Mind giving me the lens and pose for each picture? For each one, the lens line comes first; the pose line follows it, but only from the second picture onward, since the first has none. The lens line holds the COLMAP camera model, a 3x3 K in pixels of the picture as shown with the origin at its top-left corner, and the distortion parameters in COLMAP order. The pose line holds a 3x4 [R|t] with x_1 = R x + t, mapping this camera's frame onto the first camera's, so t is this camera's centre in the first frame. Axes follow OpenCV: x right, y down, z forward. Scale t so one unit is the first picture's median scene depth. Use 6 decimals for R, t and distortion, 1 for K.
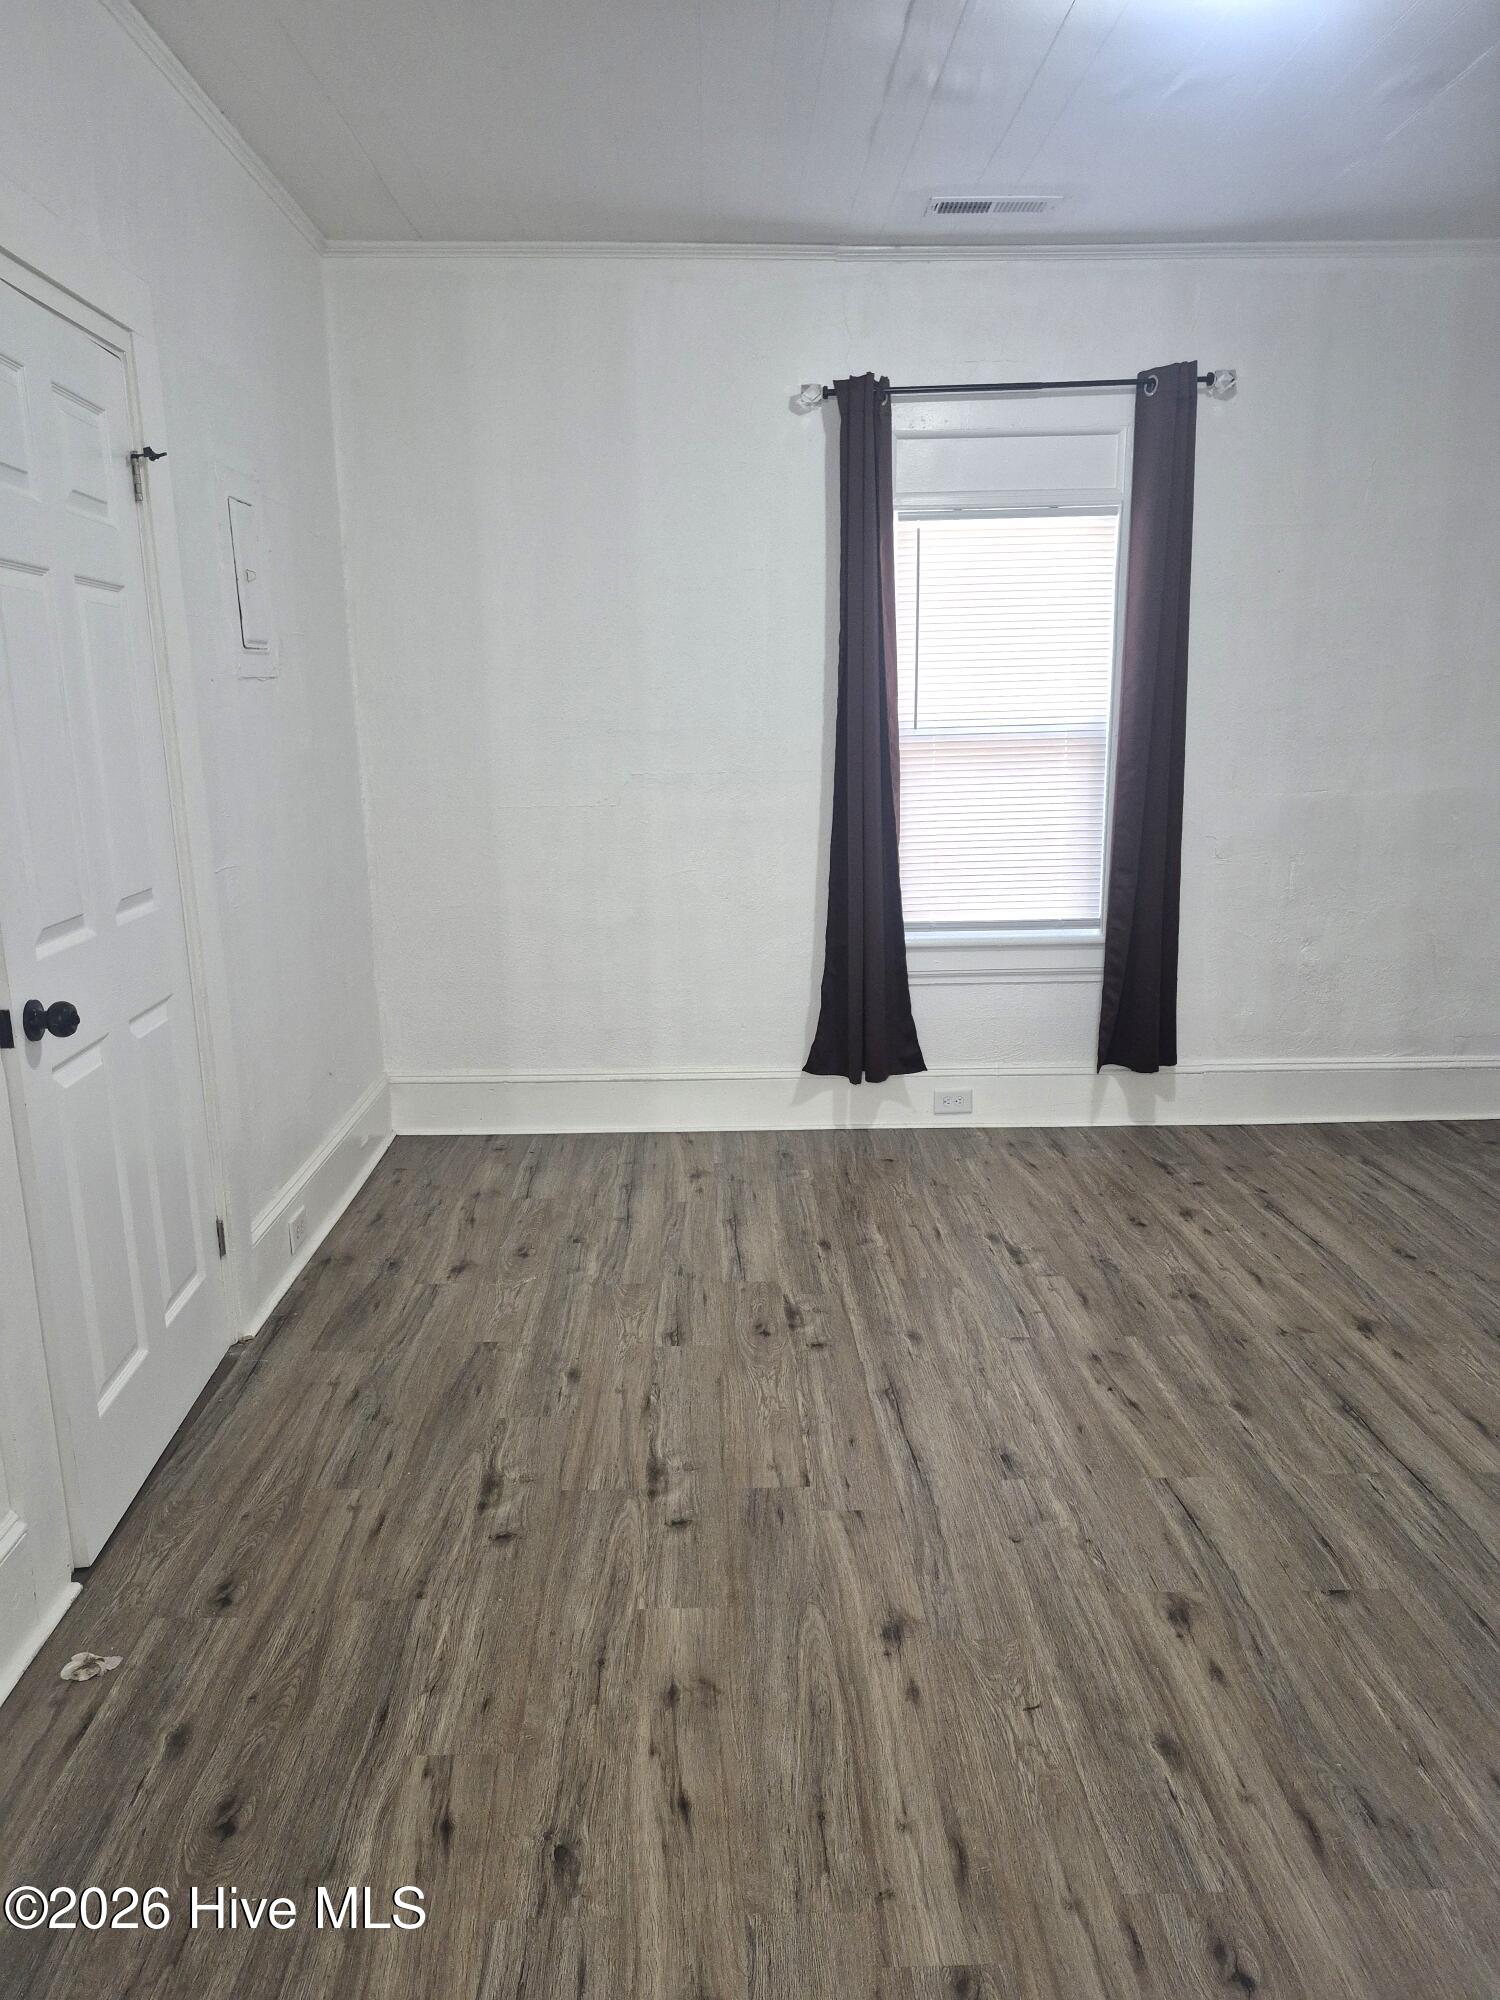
lens RADIAL K [[1353.8, 0, 745.0], [0, 1353.8, 994.9], [0, 0, 1]] dist [0.044605, -0.027699]
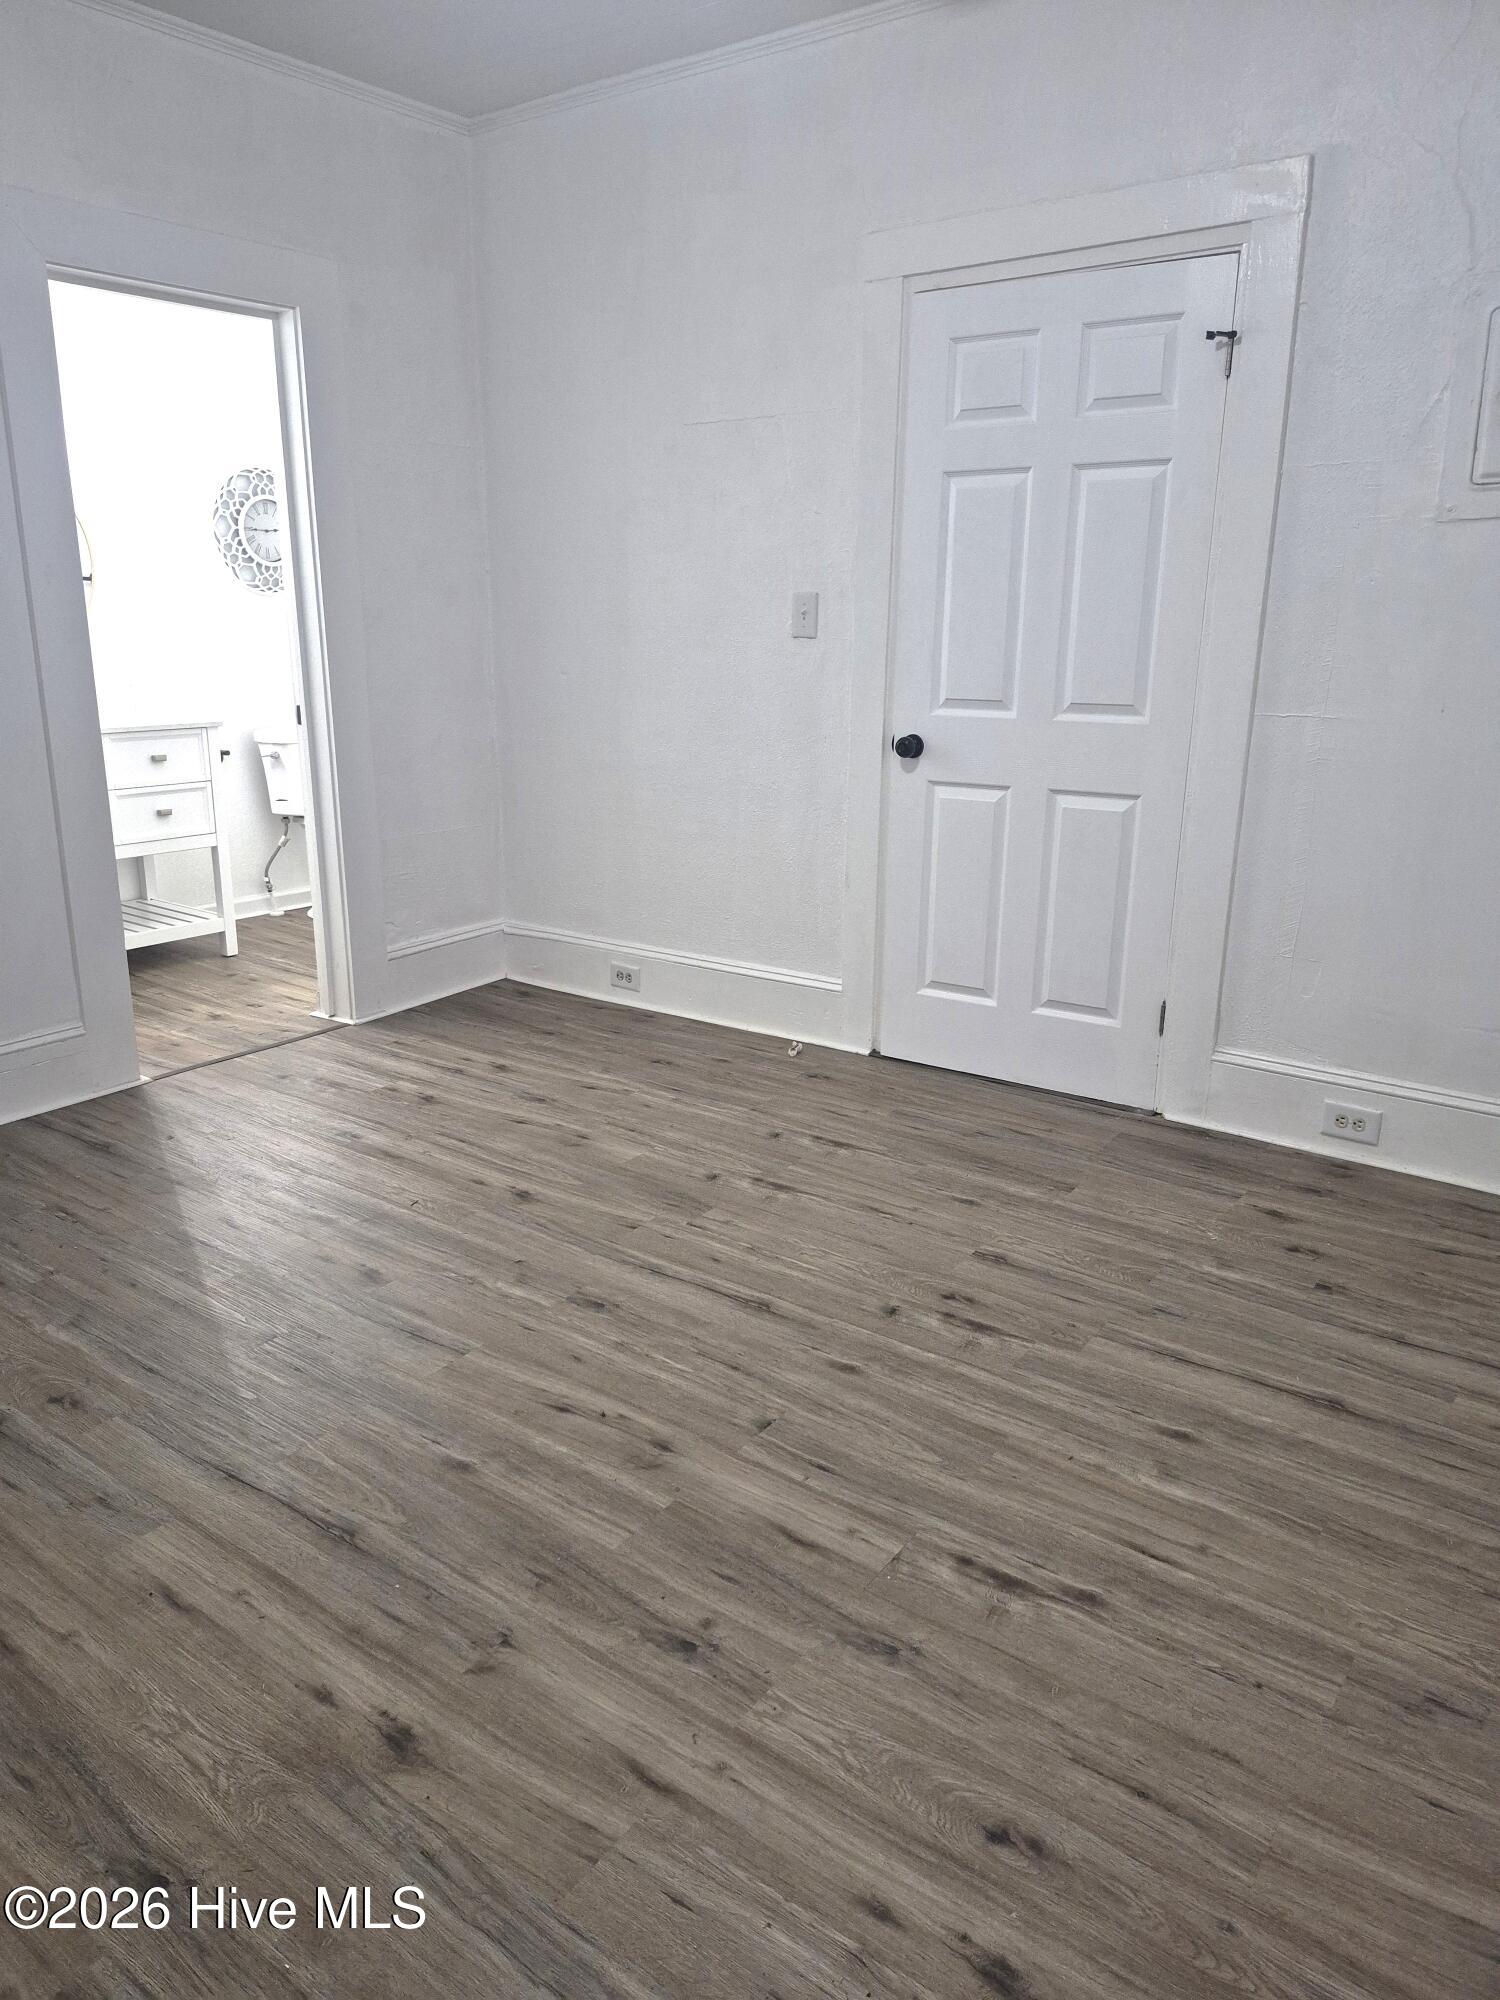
lens RADIAL K [[1353.8, 0, 751.2], [0, 1353.8, 1001.4], [0, 0, 1]] dist [0.044605, -0.027699]
pose [[-0.602003, 0.238714, -0.761977, 0.748146], [-0.163496, 0.897199, 0.410248, -0.270113], [0.781577, 0.371550, -0.501087, 1.338288]]
